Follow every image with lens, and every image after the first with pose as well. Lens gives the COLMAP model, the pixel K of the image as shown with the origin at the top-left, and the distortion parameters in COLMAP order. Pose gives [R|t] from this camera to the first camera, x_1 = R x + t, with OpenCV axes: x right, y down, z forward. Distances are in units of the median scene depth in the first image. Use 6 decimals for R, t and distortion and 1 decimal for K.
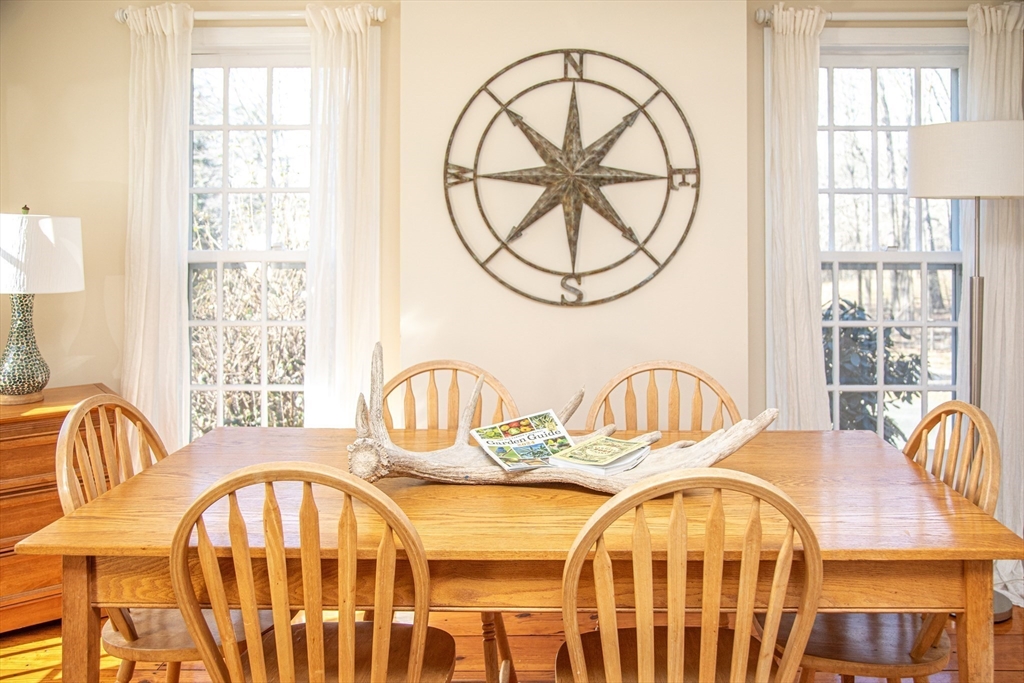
lens RADIAL K [[956.2, 0, 509.6], [0, 956.2, 308.9], [0, 0, 1]] dist [-0.136705, 0.346466]
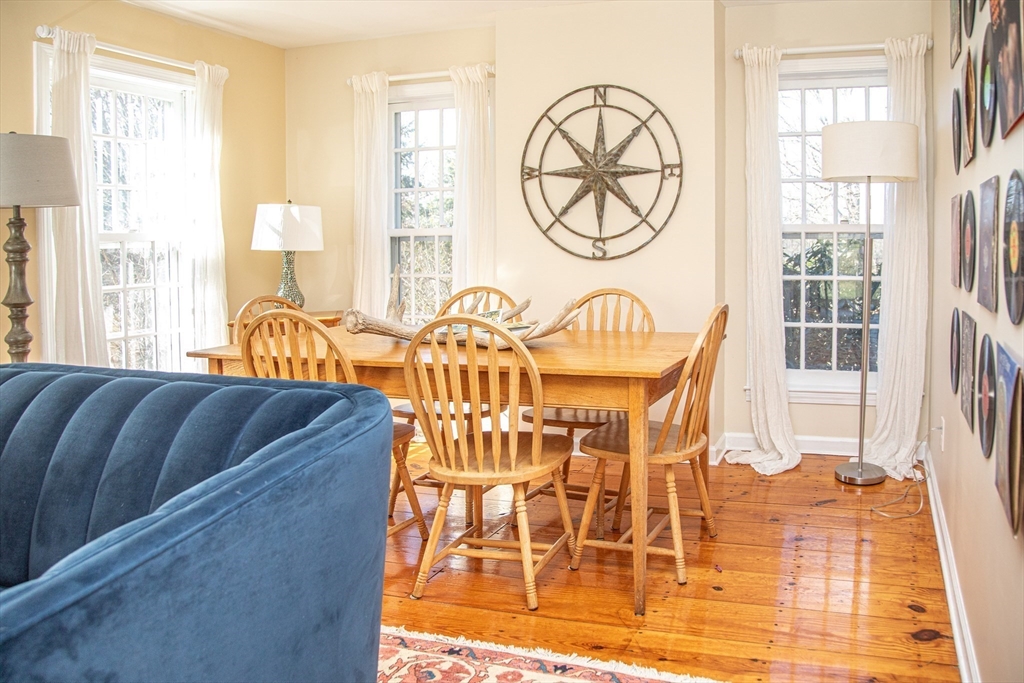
lens RADIAL K [[700.6, 0, 513.1], [0, 700.6, 326.1], [0, 0, 1]] dist [-0.107755, 0.087254]
pose [[0.957834, 0.037734, -0.284834, 0.254678], [-0.023665, 0.998331, 0.052674, 0.046551], [0.286346, -0.043712, 0.957129, -0.083970]]
